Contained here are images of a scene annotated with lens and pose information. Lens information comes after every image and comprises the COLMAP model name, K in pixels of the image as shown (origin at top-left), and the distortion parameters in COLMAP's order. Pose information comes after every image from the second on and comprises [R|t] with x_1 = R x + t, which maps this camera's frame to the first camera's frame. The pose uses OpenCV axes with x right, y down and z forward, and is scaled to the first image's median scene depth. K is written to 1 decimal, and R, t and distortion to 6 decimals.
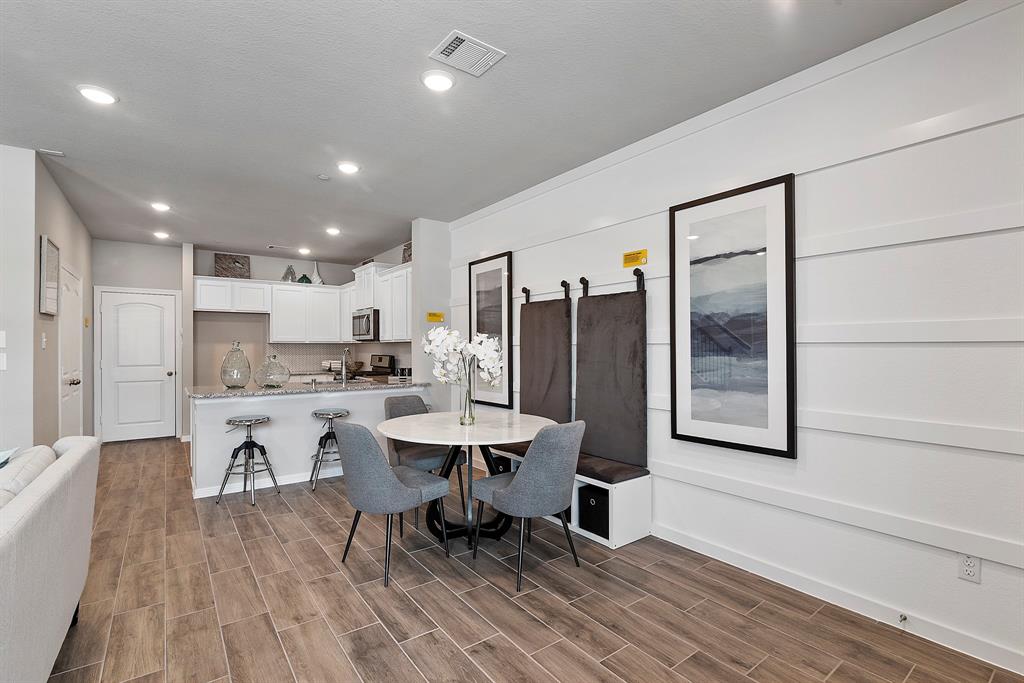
lens RADIAL K [[470.2, 0, 516.2], [0, 470.2, 340.8], [0, 0, 1]] dist [-0.012149, -0.000425]
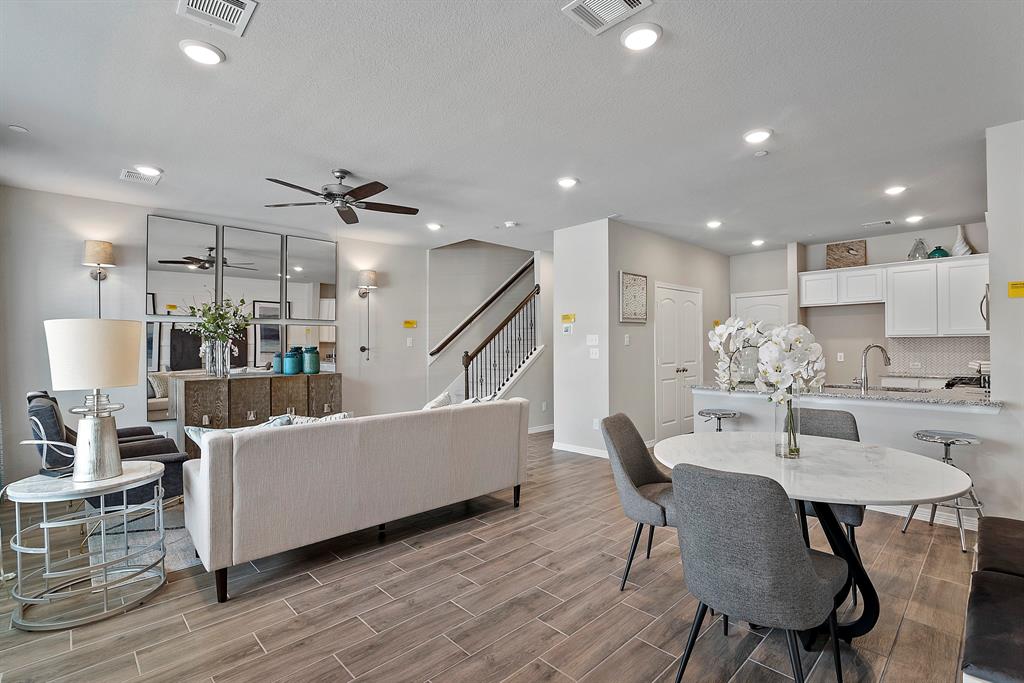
lens RADIAL K [[470.2, 0, 508.3], [0, 470.2, 342.7], [0, 0, 1]] dist [-0.012149, -0.000425]
pose [[0.113758, -0.007132, -0.993483, 0.373925], [0.022904, 0.999727, -0.004554, 0.004128], [0.993244, -0.022236, 0.113891, 0.371613]]
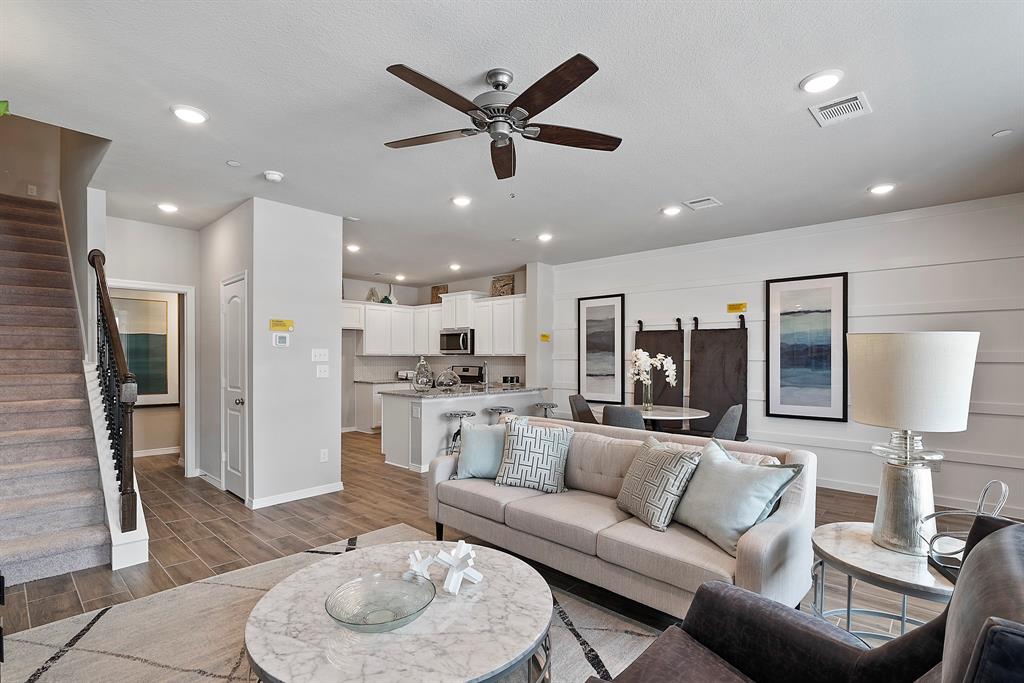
lens RADIAL K [[470.2, 0, 520.6], [0, 470.2, 358.7], [0, 0, 1]] dist [-0.012149, -0.000425]
pose [[0.983749, 0.004160, 0.179500, -0.570780], [-0.007346, 0.999827, 0.017088, -0.015892], [-0.179398, -0.018129, 0.983610, -0.341253]]
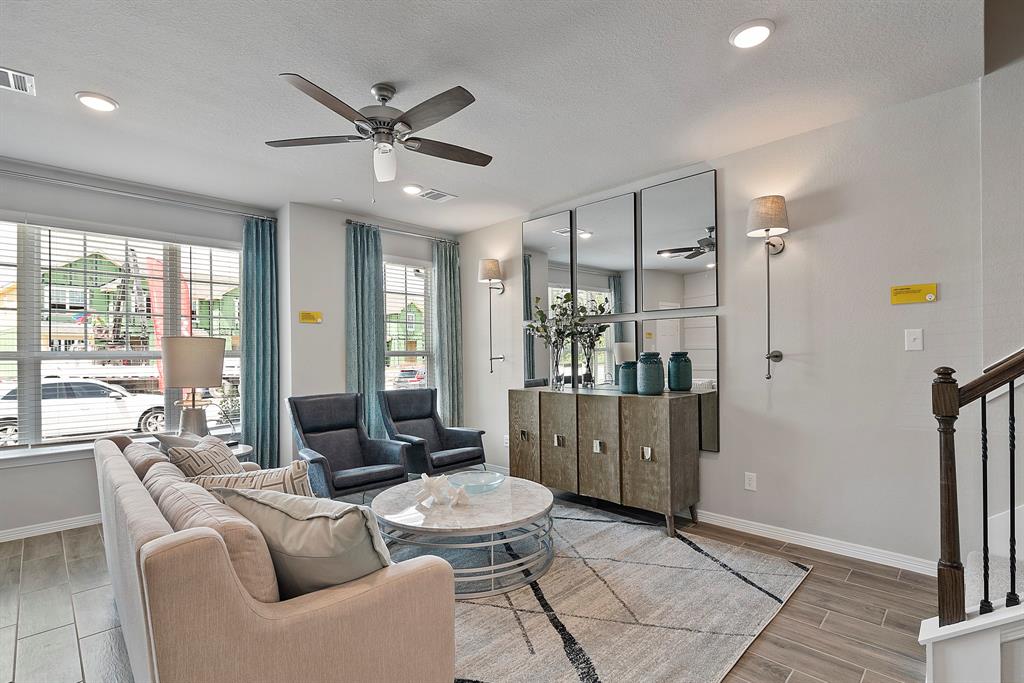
lens RADIAL K [[470.2, 0, 510.6], [0, 470.2, 349.7], [0, 0, 1]] dist [-0.012149, -0.000425]
pose [[-0.990600, 0.006552, -0.136635, 0.105471], [0.009932, 0.999661, -0.024070, 0.005590], [0.136431, -0.025201, -0.990329, 0.475499]]
